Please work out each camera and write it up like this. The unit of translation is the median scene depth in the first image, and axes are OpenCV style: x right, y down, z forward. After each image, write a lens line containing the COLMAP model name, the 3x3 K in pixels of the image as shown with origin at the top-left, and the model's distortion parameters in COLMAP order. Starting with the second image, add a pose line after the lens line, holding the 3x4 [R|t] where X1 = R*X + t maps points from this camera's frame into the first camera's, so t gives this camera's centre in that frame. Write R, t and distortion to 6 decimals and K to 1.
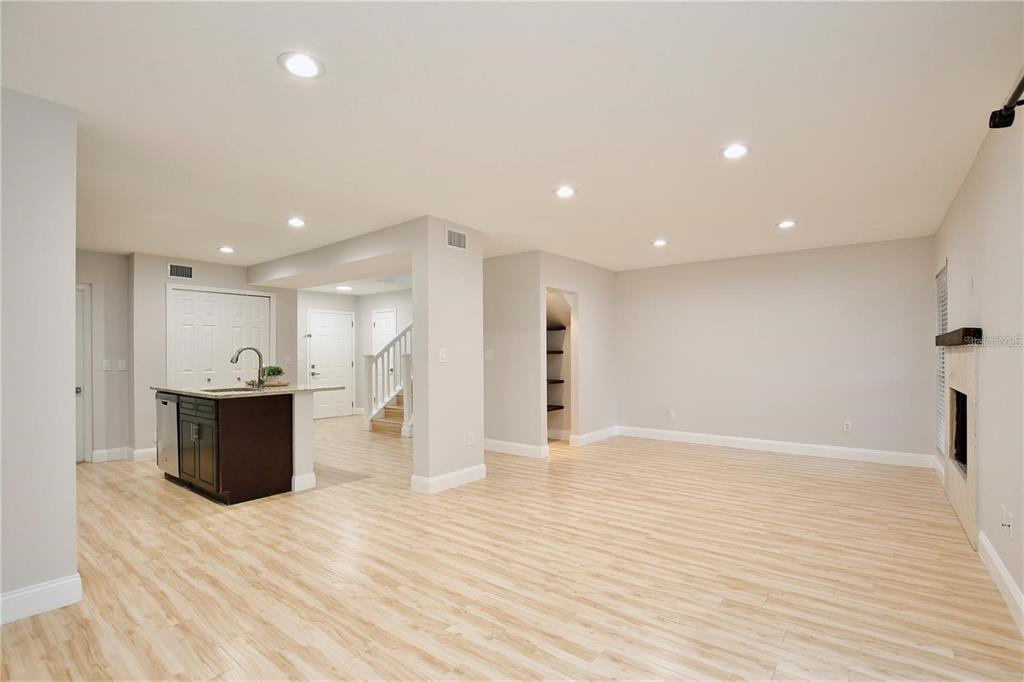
lens RADIAL K [[475.3, 0, 512.1], [0, 475.3, 353.4], [0, 0, 1]] dist [-0.032712, 0.006619]
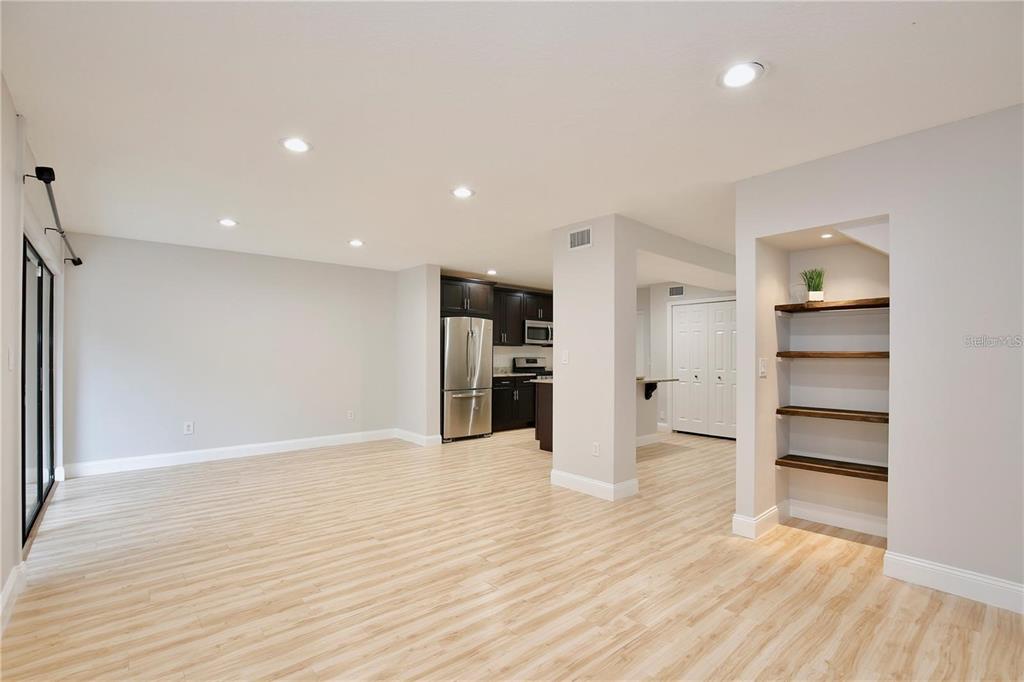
lens RADIAL K [[475.3, 0, 512.6], [0, 475.3, 348.6], [0, 0, 1]] dist [-0.032712, 0.006619]
pose [[-0.192138, -0.008968, -0.981327, 0.915409], [-0.003687, 0.999958, -0.008416, -0.004827], [0.981361, 0.002002, -0.192163, 1.111741]]
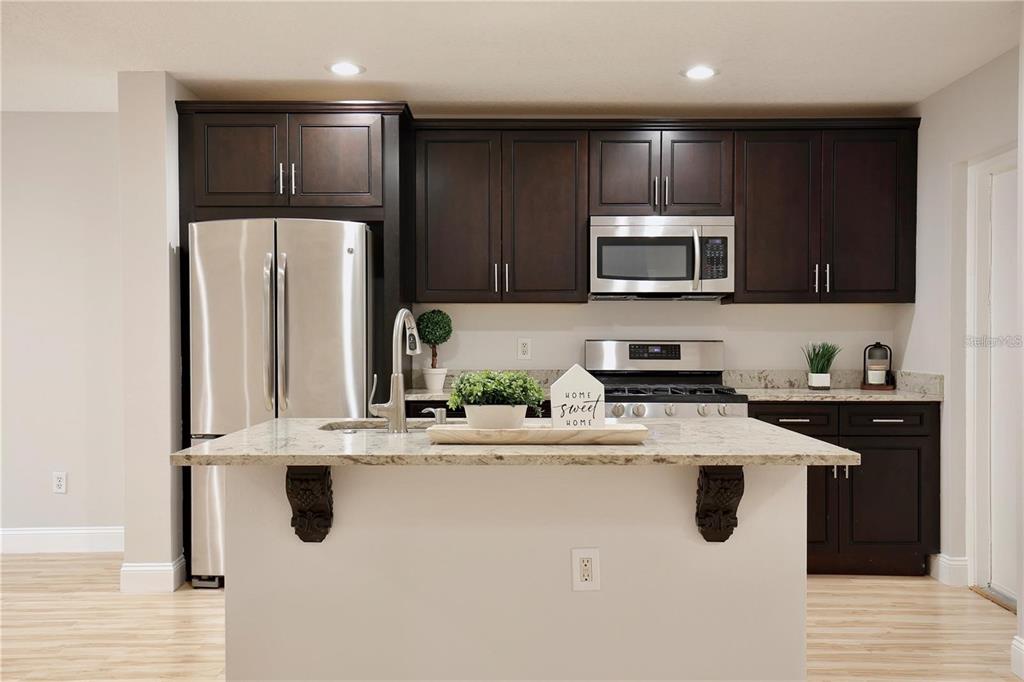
lens RADIAL K [[1073.2, 0, 564.0], [0, 1073.2, 342.9], [0, 0, 1]] dist [0.051031, 0.000000]
pose [[-0.790373, 0.011061, -0.612526, -0.167039], [0.005037, 0.999921, 0.011557, 0.003486], [0.612605, 0.006049, -0.790366, 1.824971]]
